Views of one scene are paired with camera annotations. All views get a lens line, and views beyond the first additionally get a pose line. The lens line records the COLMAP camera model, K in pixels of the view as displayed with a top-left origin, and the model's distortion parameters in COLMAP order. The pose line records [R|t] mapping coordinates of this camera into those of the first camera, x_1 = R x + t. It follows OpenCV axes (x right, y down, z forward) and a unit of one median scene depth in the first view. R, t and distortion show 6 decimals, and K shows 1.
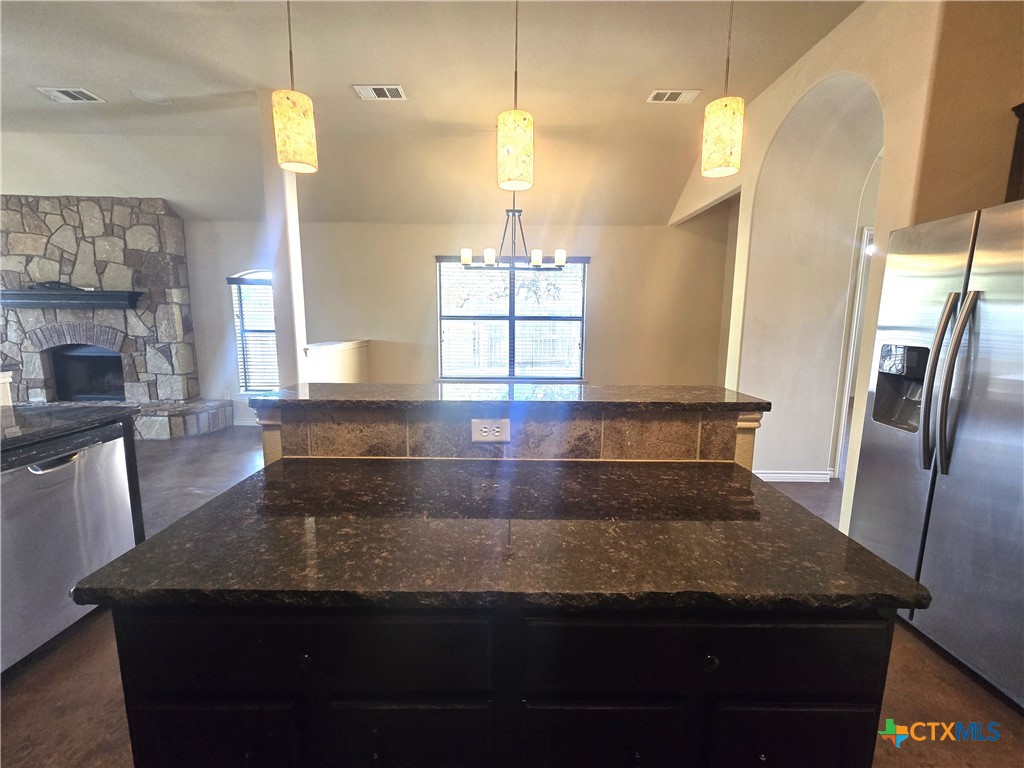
lens RADIAL K [[420.3, 0, 512.4], [0, 420.3, 379.1], [0, 0, 1]] dist [0.004380, 0.000199]
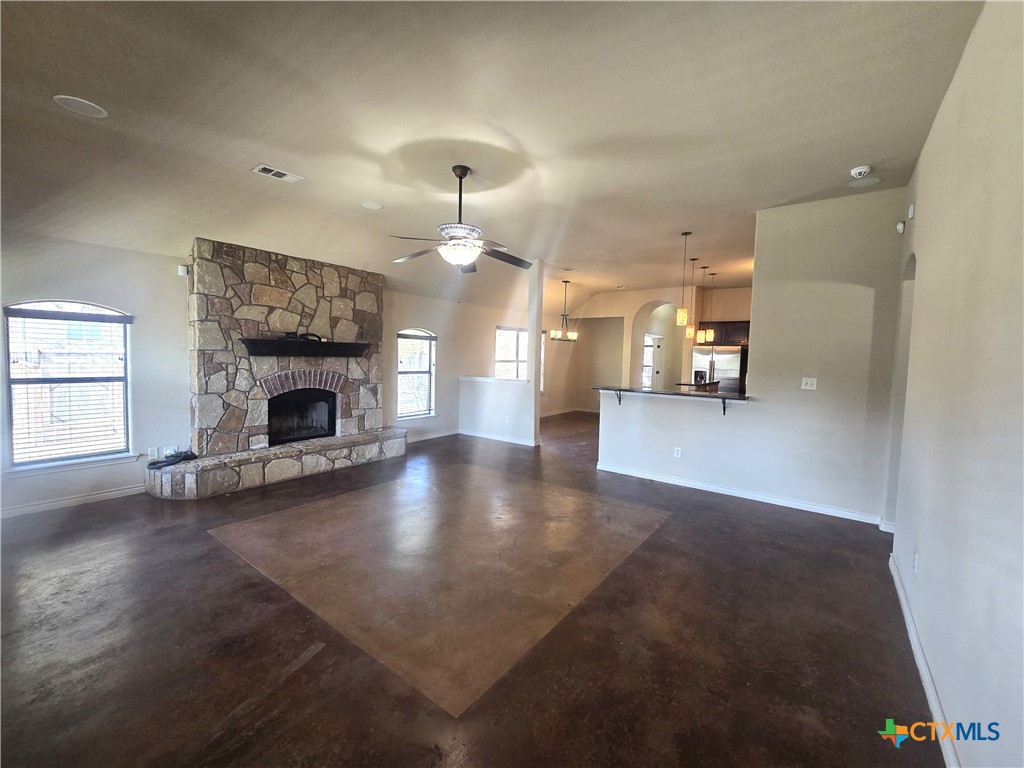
lens RADIAL K [[420.3, 0, 512.0], [0, 420.3, 383.7], [0, 0, 1]] dist [0.004380, 0.000199]
pose [[0.610276, -0.048468, 0.790705, -1.610610], [0.095279, 0.995372, -0.012524, -0.030984], [-0.786438, 0.082981, 0.612070, -0.099322]]
